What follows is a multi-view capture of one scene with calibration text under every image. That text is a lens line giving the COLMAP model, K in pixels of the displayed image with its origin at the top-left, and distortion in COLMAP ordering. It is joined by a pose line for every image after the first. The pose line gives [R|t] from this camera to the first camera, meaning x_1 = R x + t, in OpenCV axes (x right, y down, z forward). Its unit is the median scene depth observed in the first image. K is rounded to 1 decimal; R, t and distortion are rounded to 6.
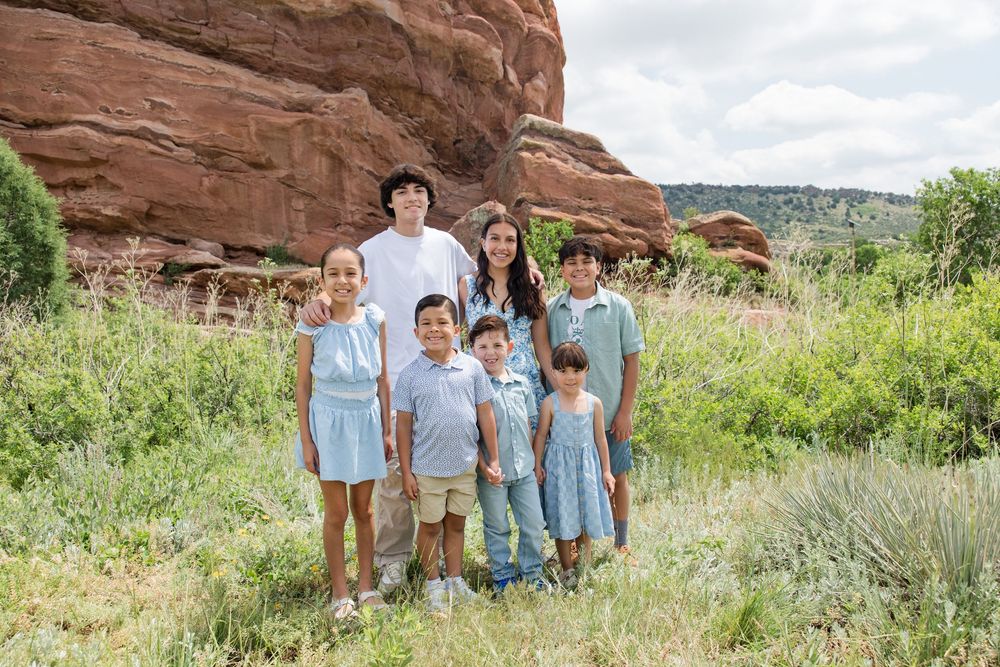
lens RADIAL K [[863.7, 0, 500.0], [0, 863.7, 333.5], [0, 0, 1]] dist [0.004820, -0.003007]
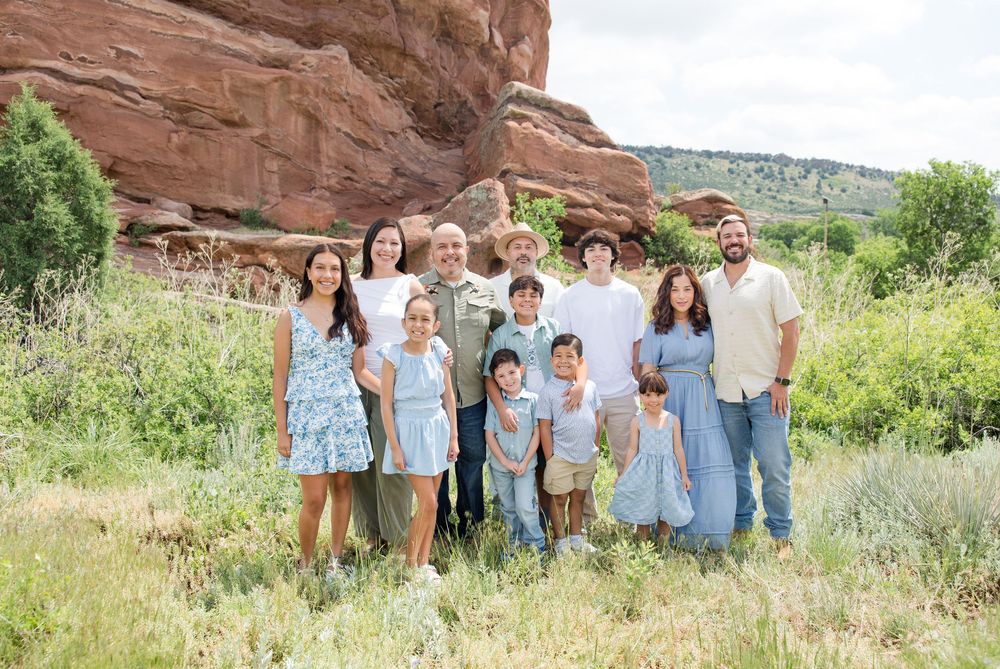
lens RADIAL K [[956.8, 0, 518.8], [0, 956.8, 336.1], [0, 0, 1]] dist [-0.015011, 0.020293]
pose [[0.995327, 0.025817, 0.093047, -0.056466], [-0.029952, 0.998612, 0.043317, -0.015698], [-0.091800, -0.045902, 0.994719, -0.080191]]
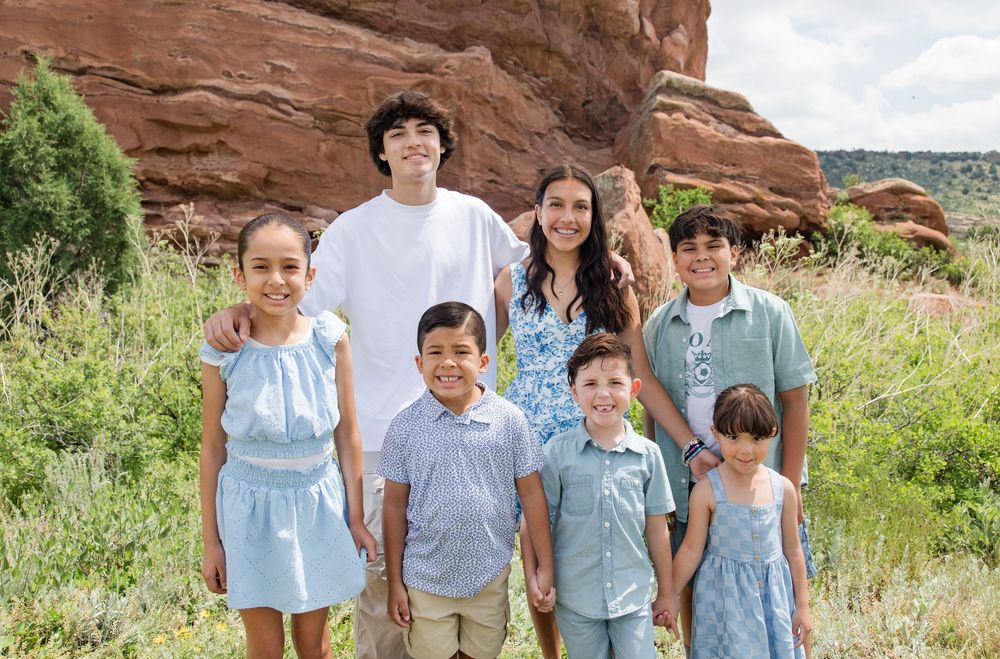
lens RADIAL K [[876.4, 0, 484.3], [0, 876.4, 311.9], [0, 0, 1]] dist [0.001162, 0.000138]
pose [[0.984806, 0.028825, -0.171248, 0.010188], [-0.027321, 0.999565, 0.011131, -0.006847], [0.171494, -0.006283, 0.985165, 0.062402]]
